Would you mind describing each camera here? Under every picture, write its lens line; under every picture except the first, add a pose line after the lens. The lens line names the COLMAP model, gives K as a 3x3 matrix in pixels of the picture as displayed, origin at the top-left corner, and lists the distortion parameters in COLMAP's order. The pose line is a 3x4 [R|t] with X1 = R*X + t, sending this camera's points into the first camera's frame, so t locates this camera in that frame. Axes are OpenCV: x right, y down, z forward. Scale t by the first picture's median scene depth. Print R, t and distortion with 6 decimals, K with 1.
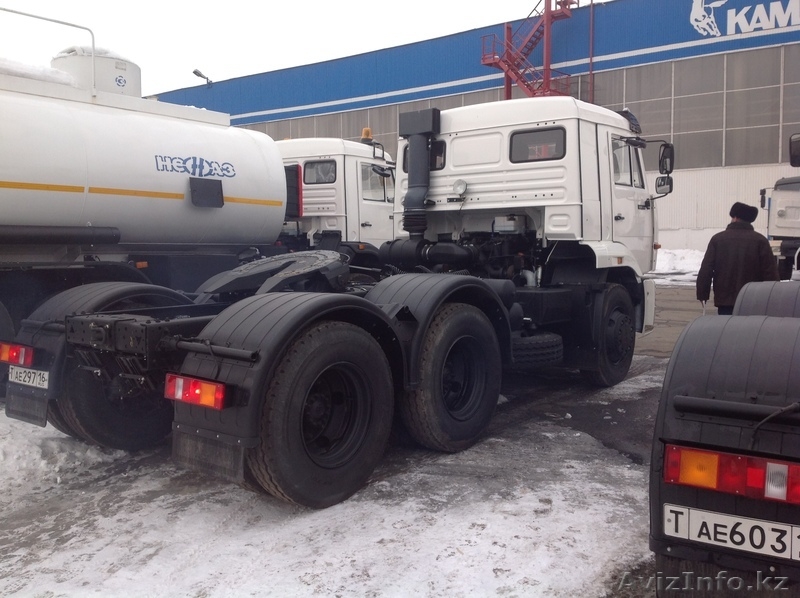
lens RADIAL K [[797.4, 0, 421.7], [0, 797.4, 300.7], [0, 0, 1]] dist [0.086262, -0.164495]
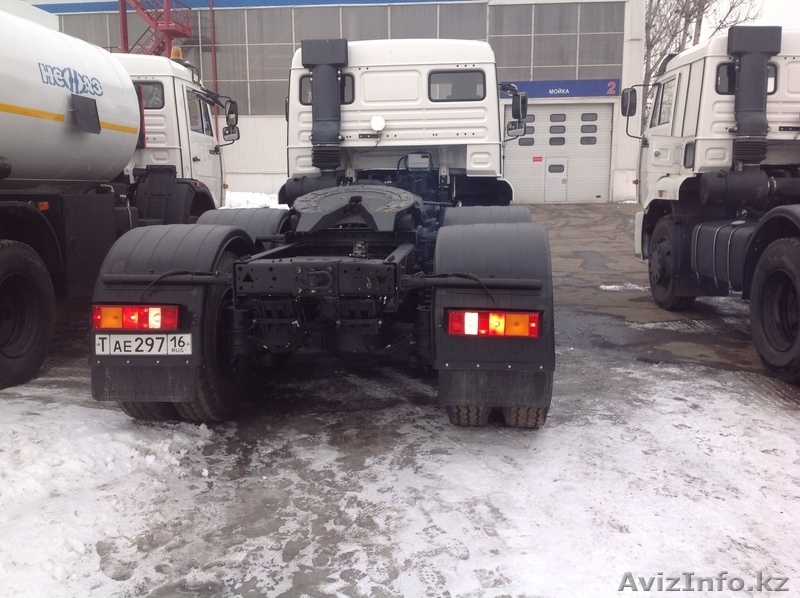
lens RADIAL K [[810.9, 0, 357.7], [0, 810.9, 265.9], [0, 0, 1]] dist [0.214517, -0.462900]
pose [[0.820494, -0.055477, 0.568956, -0.602282], [0.042361, 0.998444, 0.036266, -0.002799], [-0.570083, -0.005654, 0.821568, 0.192573]]
